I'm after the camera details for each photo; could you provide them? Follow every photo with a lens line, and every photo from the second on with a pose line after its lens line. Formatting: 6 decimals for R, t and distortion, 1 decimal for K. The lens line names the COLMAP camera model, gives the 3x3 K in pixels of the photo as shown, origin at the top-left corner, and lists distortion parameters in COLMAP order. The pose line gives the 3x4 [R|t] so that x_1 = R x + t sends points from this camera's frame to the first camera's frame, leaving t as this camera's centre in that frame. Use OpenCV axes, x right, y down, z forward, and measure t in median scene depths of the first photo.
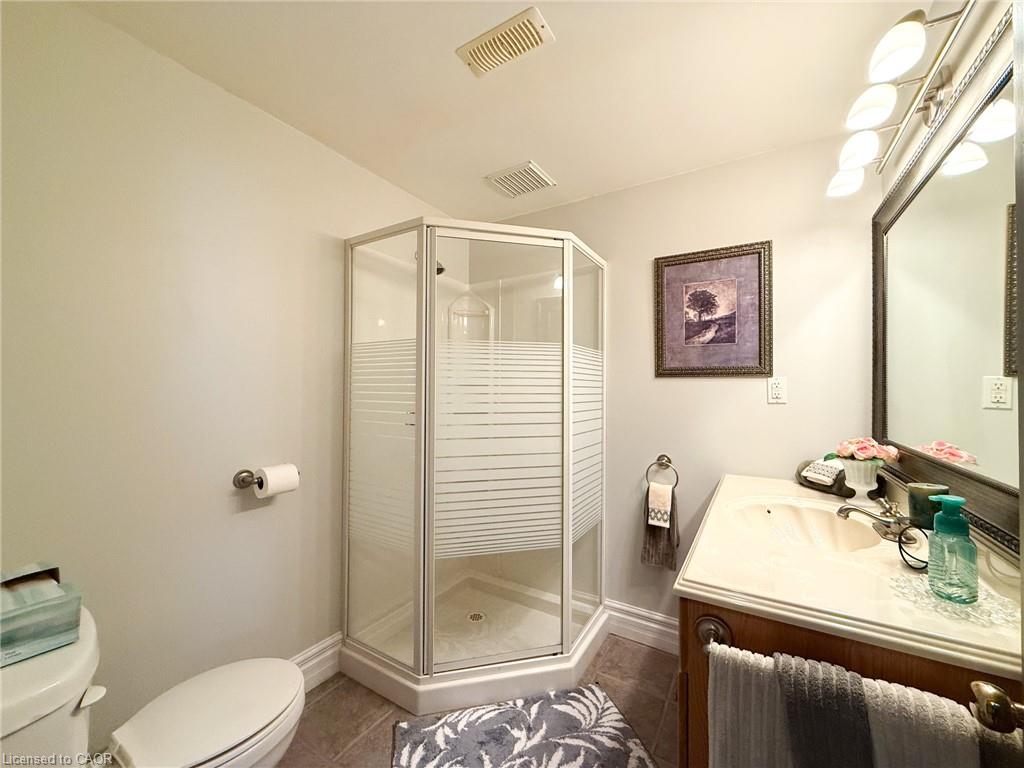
lens RADIAL K [[408.5, 0, 510.4], [0, 408.5, 383.3], [0, 0, 1]] dist [-0.000445, 0.000445]
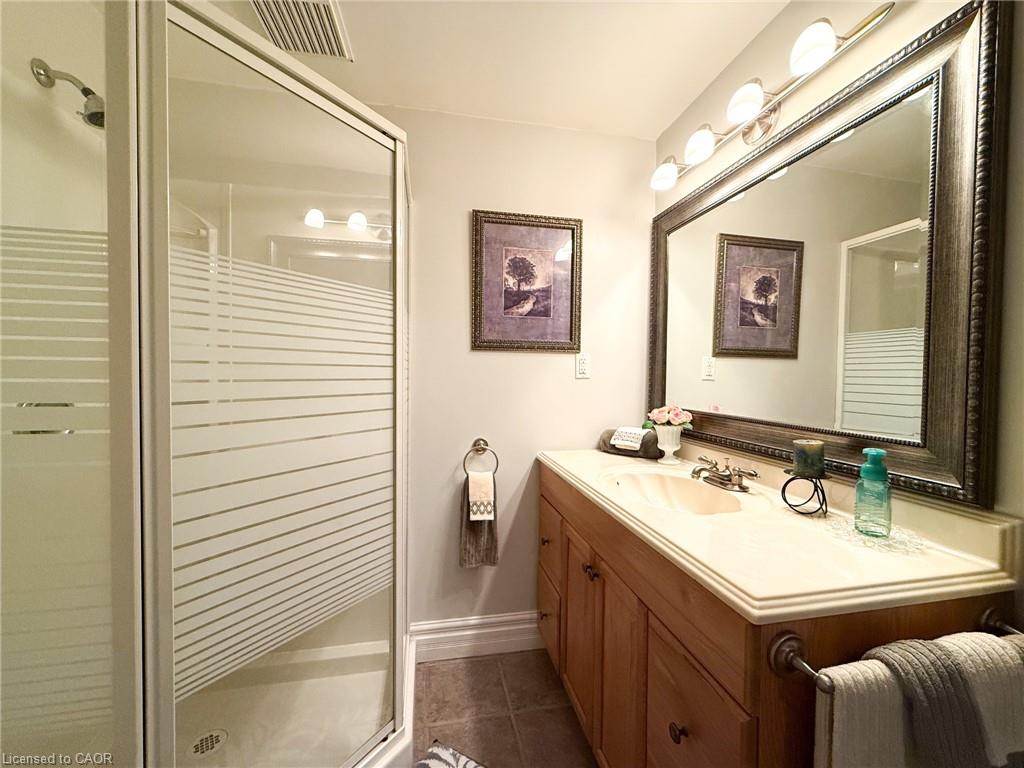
lens RADIAL K [[408.5, 0, 510.4], [0, 408.5, 383.3], [0, 0, 1]] dist [-0.000445, 0.000445]
pose [[0.731620, -0.015290, 0.681541, -0.186191], [-0.013860, 0.999208, 0.037295, 0.023561], [-0.681572, -0.036732, 0.730829, 0.334714]]
